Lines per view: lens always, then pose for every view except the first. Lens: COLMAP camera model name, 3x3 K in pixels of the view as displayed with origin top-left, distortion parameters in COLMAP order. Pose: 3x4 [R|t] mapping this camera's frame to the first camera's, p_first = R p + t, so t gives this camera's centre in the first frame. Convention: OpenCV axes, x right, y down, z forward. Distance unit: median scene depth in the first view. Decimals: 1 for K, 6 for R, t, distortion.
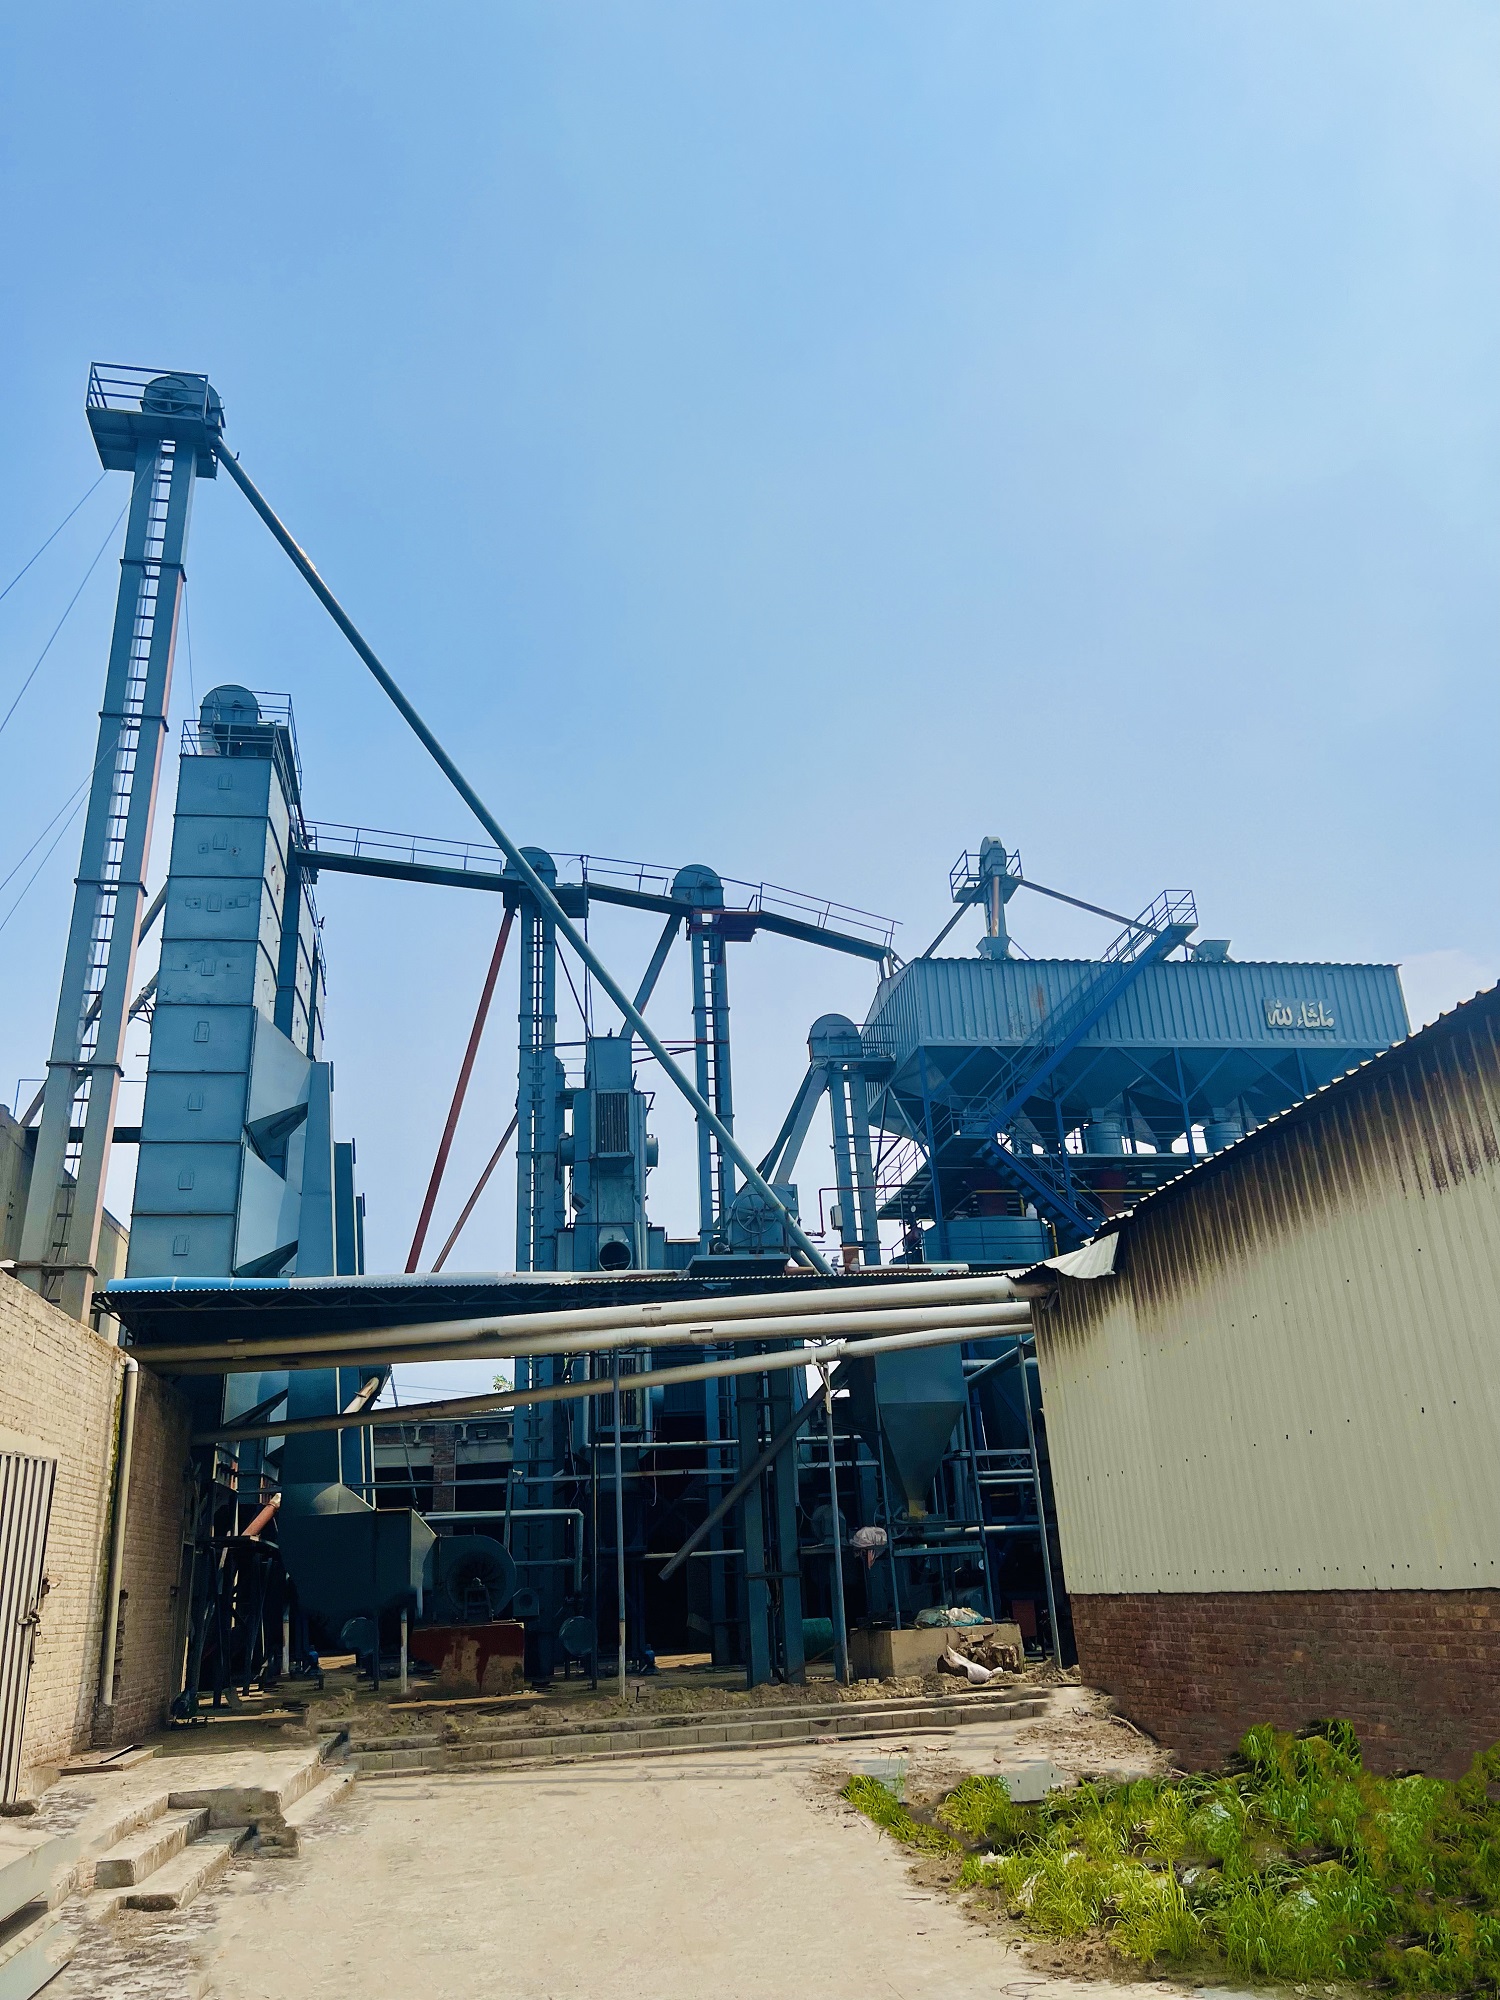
lens RADIAL K [[1502.5, 0, 752.6], [0, 1502.5, 985.1], [0, 0, 1]] dist [0.029958, -0.033627]
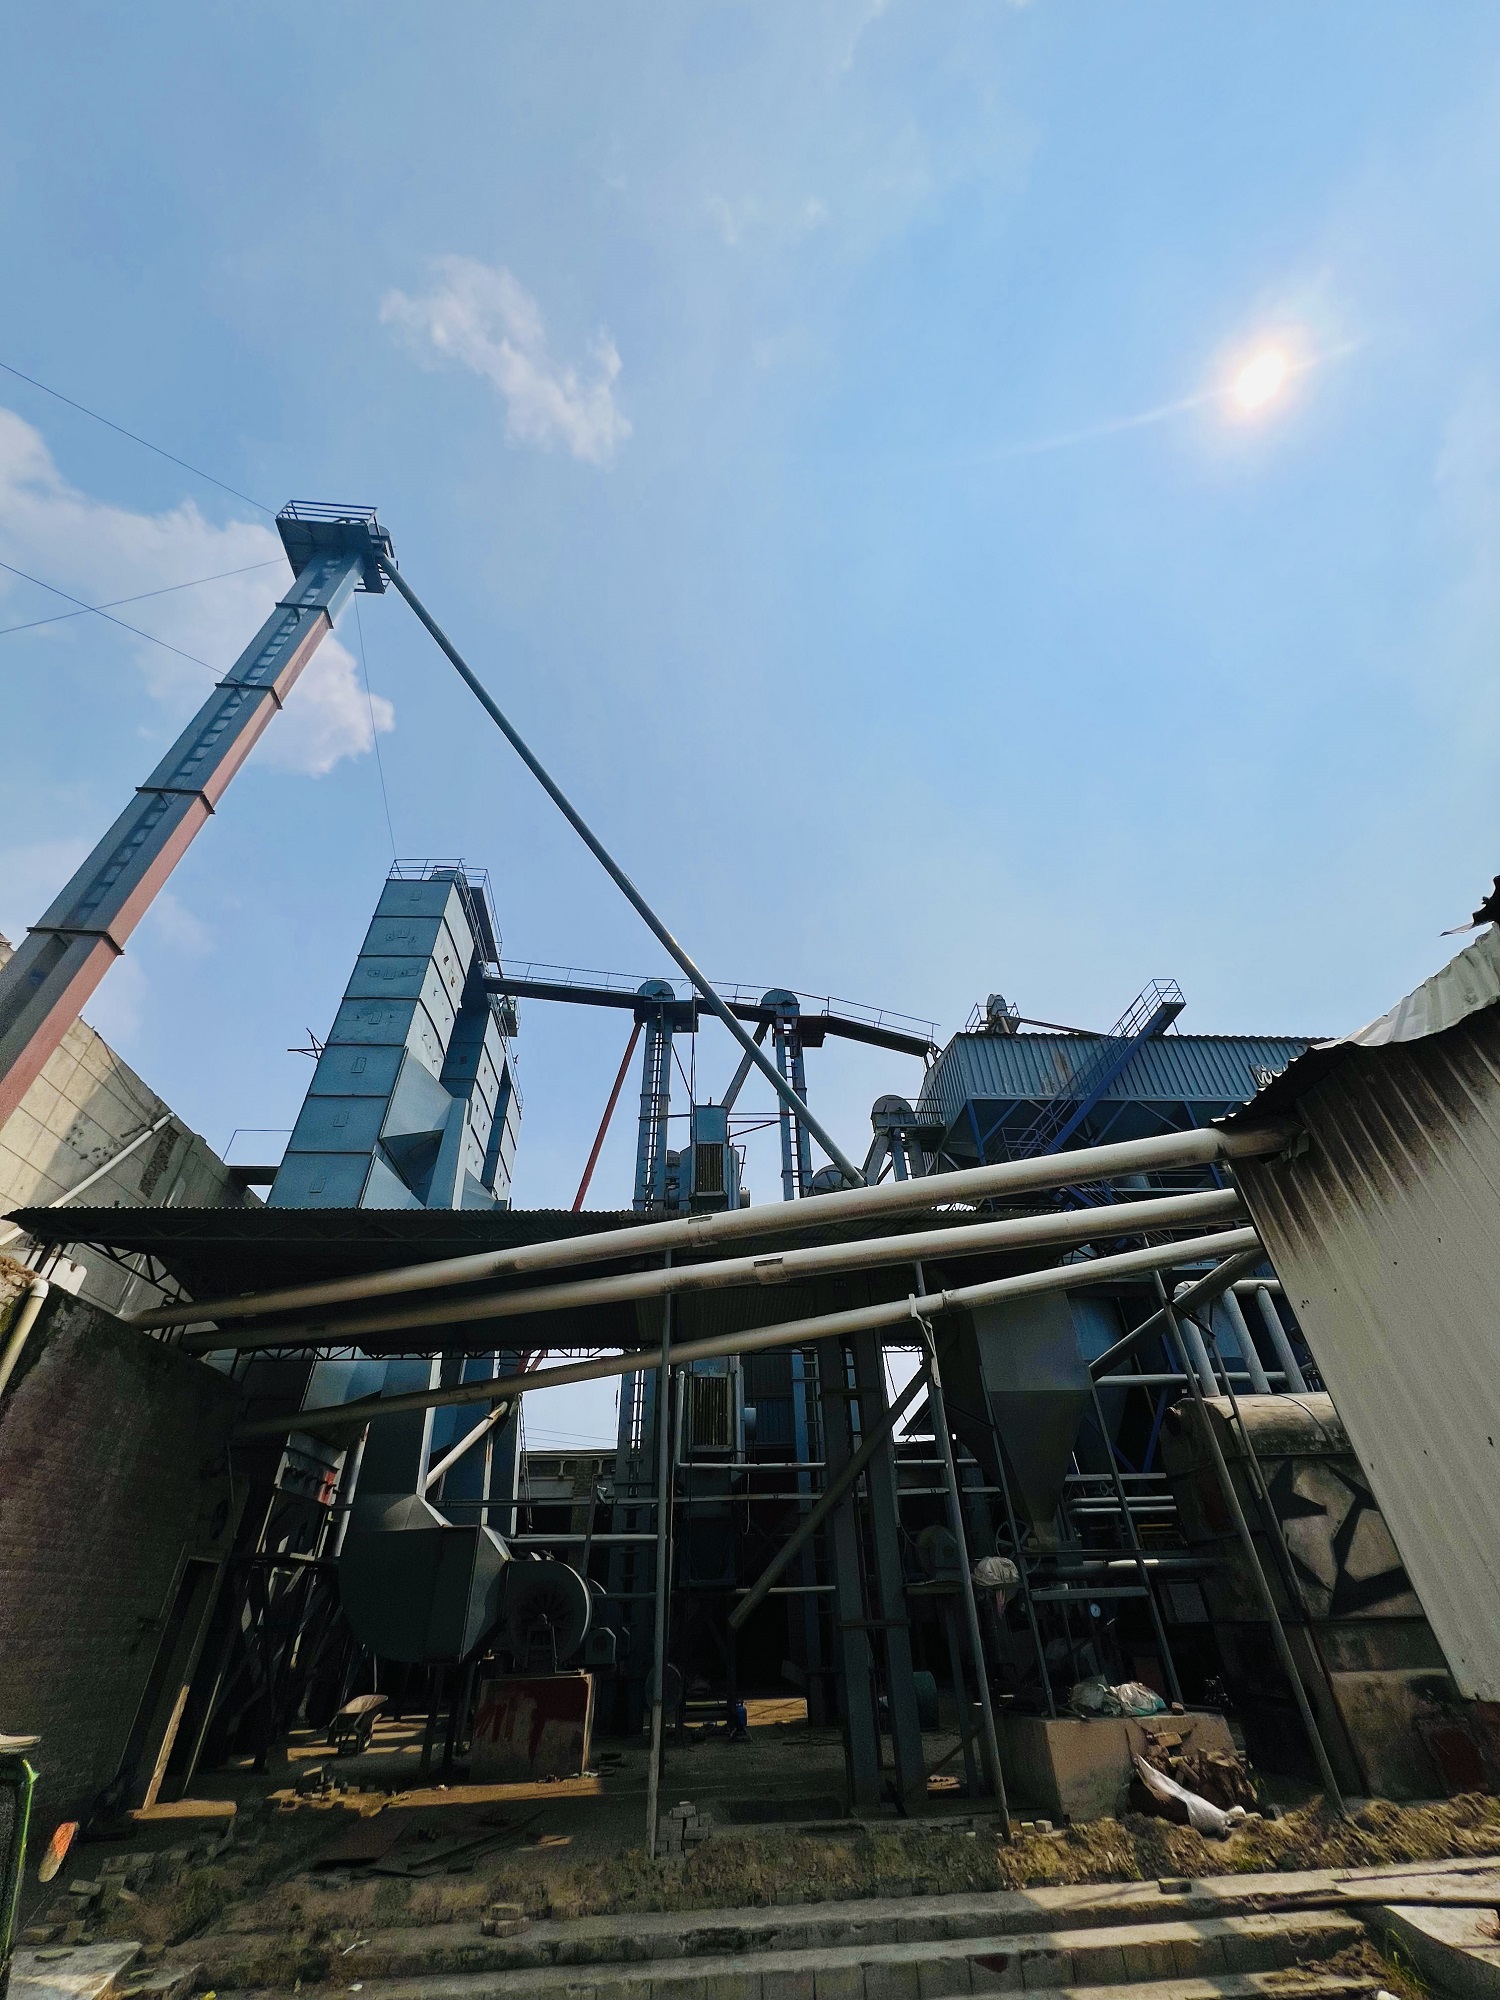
lens RADIAL K [[796.6, 0, 747.8], [0, 796.6, 996.0], [0, 0, 1]] dist [-0.005203, 0.001877]
pose [[0.995188, -0.038976, -0.089903, -0.001724], [0.012584, 0.960726, -0.277213, 0.135158], [0.097176, 0.274748, 0.956593, 0.360207]]
